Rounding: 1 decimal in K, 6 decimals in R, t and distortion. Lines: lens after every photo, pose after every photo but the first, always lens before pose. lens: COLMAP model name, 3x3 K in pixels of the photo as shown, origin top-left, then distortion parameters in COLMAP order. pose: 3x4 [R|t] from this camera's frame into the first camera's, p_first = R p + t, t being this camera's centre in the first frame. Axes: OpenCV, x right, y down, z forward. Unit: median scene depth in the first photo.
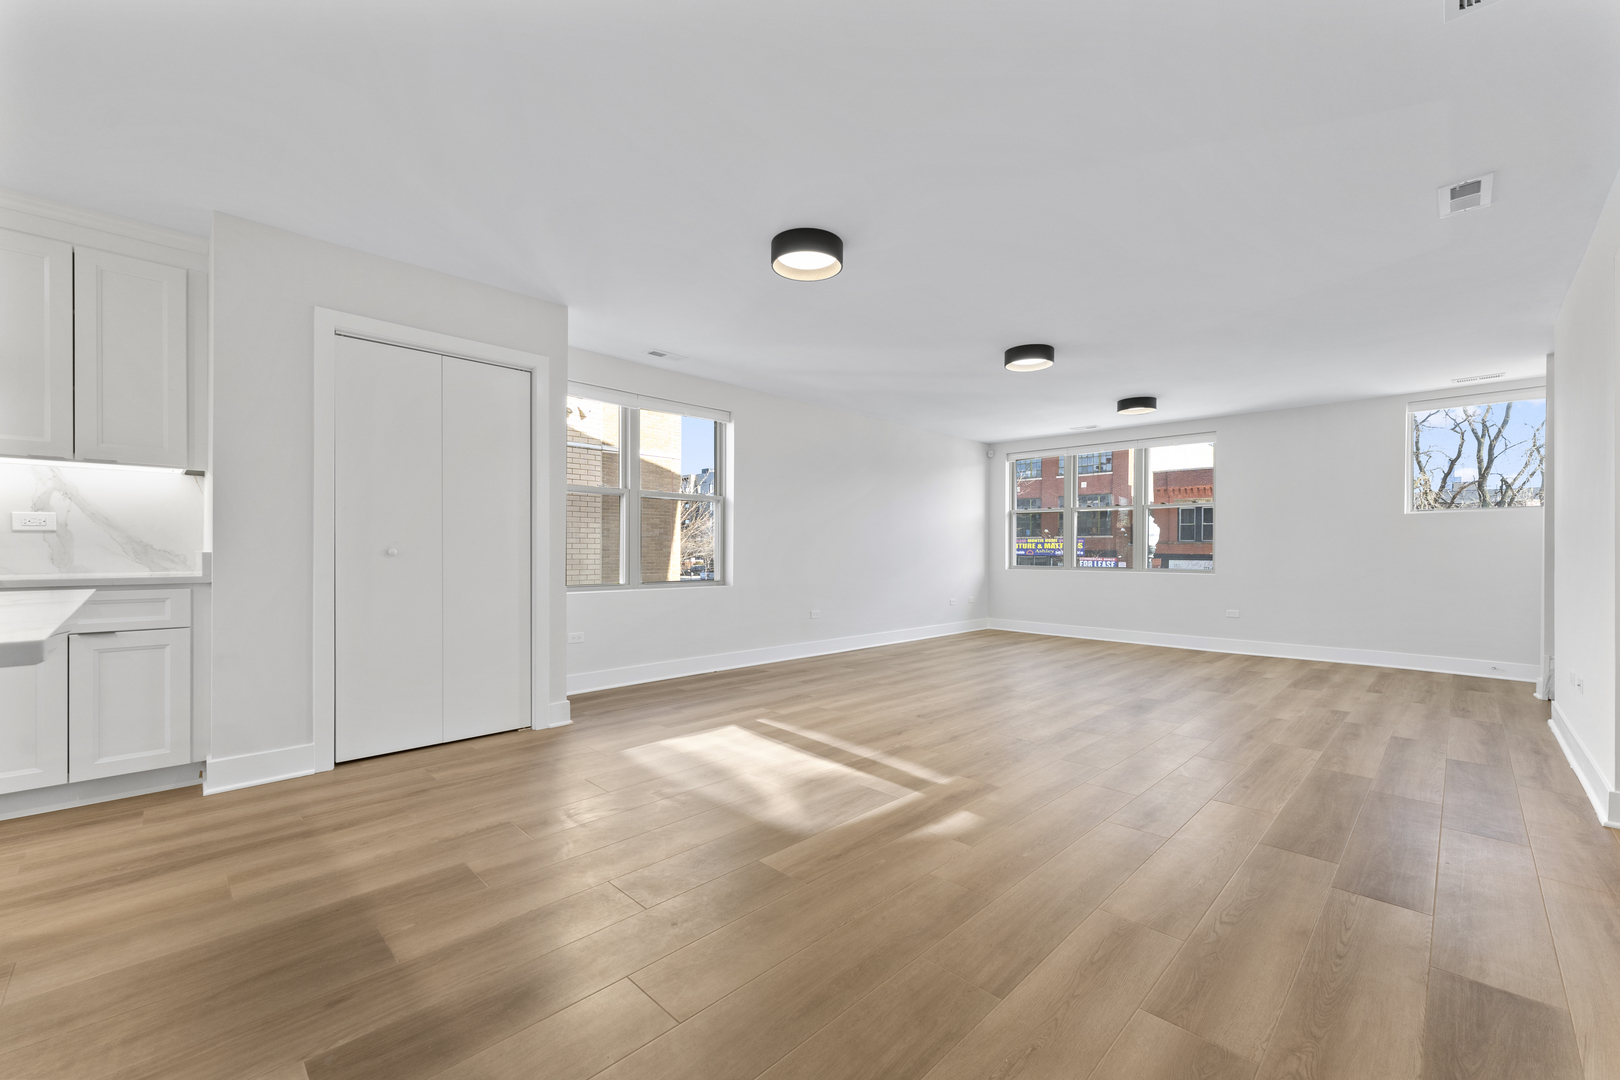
lens RADIAL K [[654.1, 0, 813.8], [0, 654.1, 556.1], [0, 0, 1]] dist [0.000016, 0.000133]
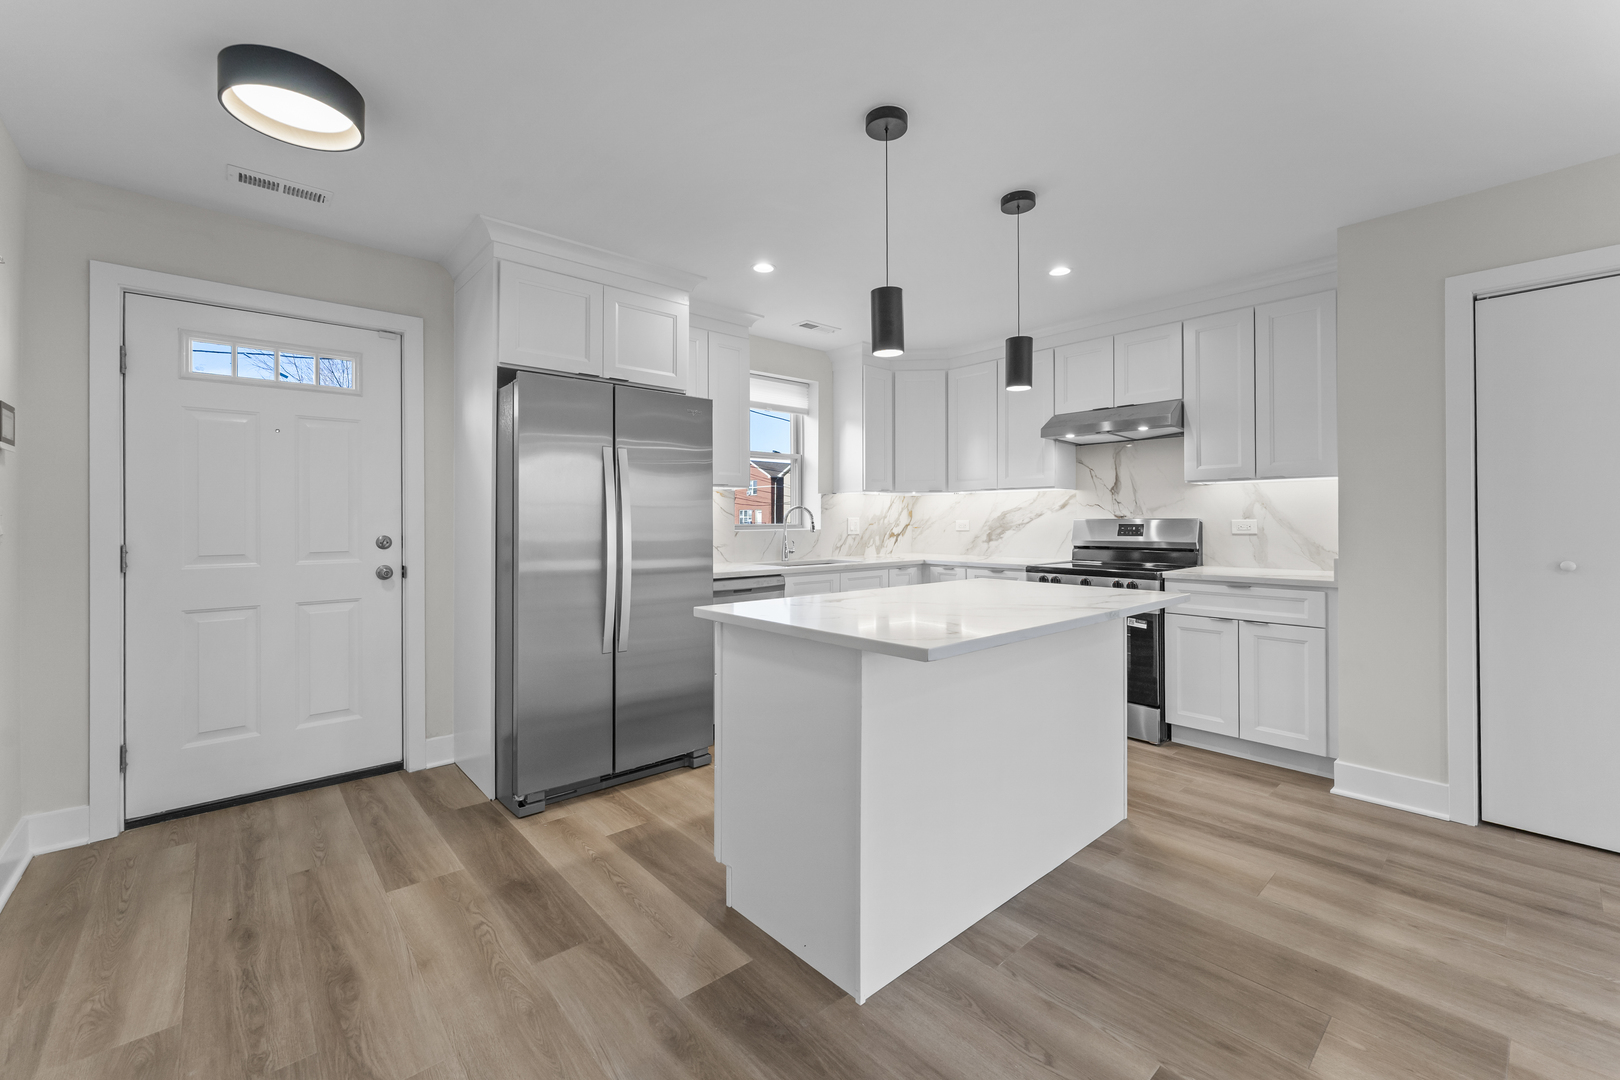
lens RADIAL K [[657.8, 0, 808.9], [0, 657.8, 518.1], [0, 0, 1]] dist [-0.001919, -0.000207]
pose [[-0.068218, -0.008068, -0.997638, 0.170229], [-0.006291, 0.999951, -0.007657, -0.057652], [0.997651, 0.005754, -0.068266, 0.241922]]
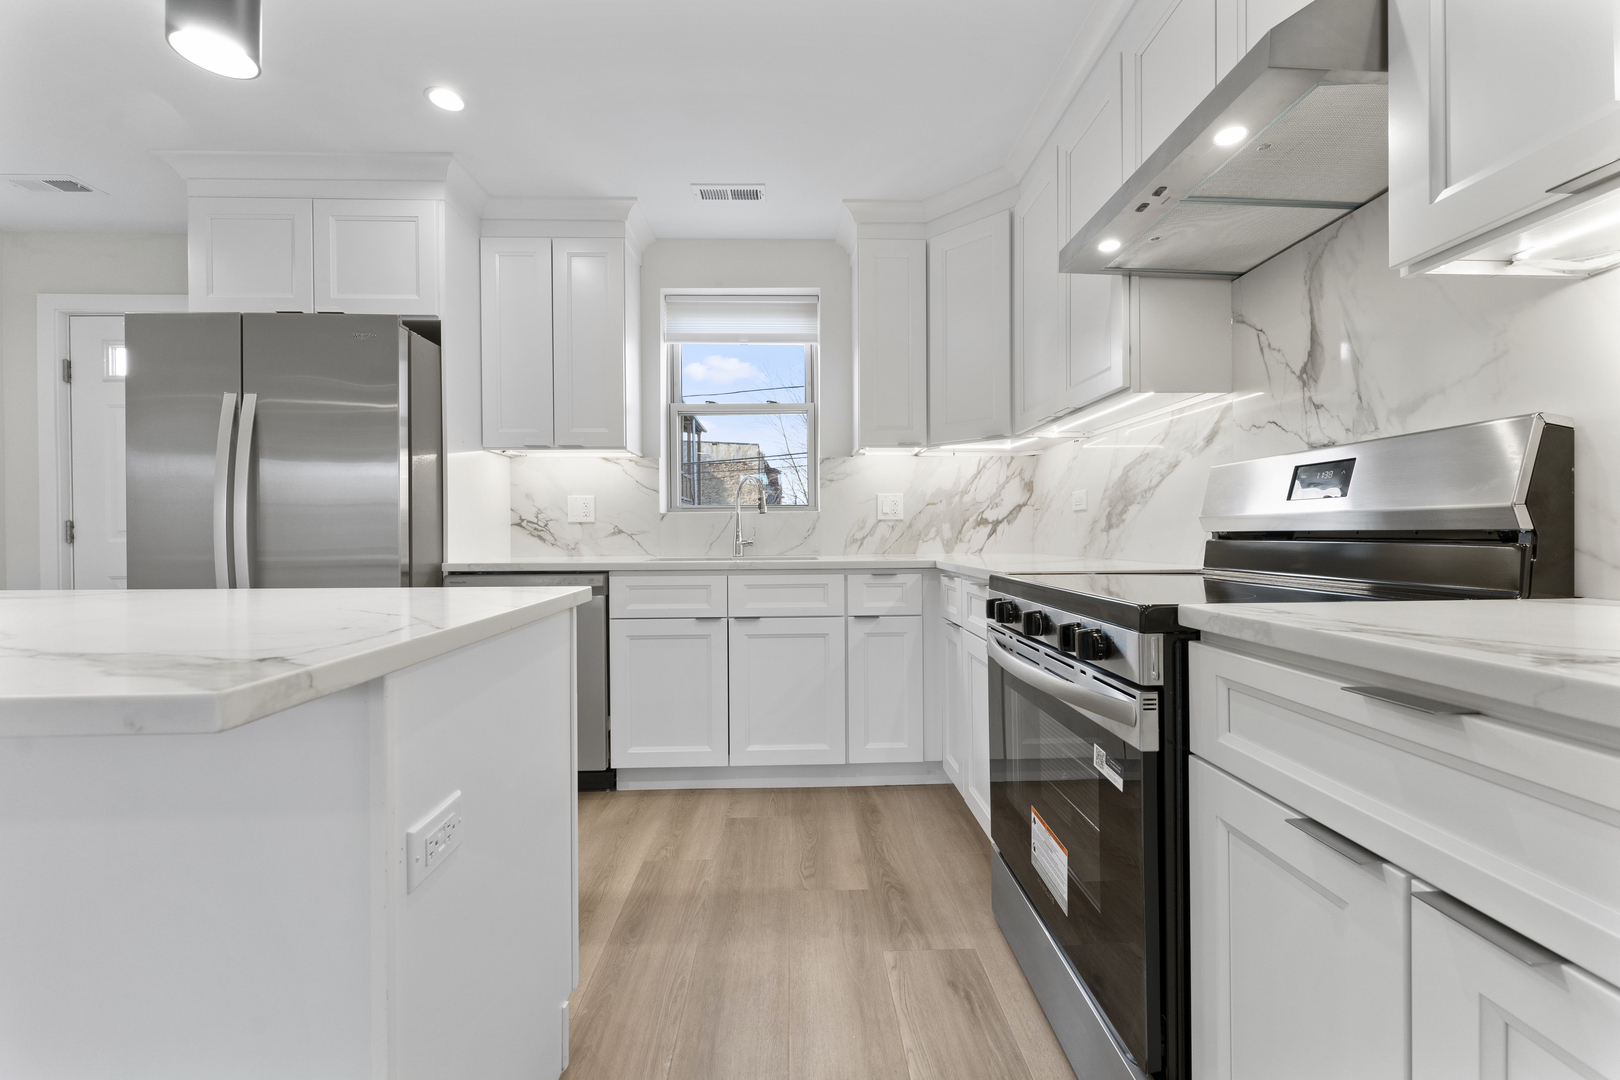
lens RADIAL K [[652.0, 0, 811.9], [0, 652.0, 545.8], [0, 0, 1]] dist [0.000162, 0.000056]
pose [[-0.689887, 0.015206, -0.723758, -0.752848], [-0.002356, 0.999727, 0.023249, -0.007724], [0.723913, 0.017745, -0.689663, 0.936646]]
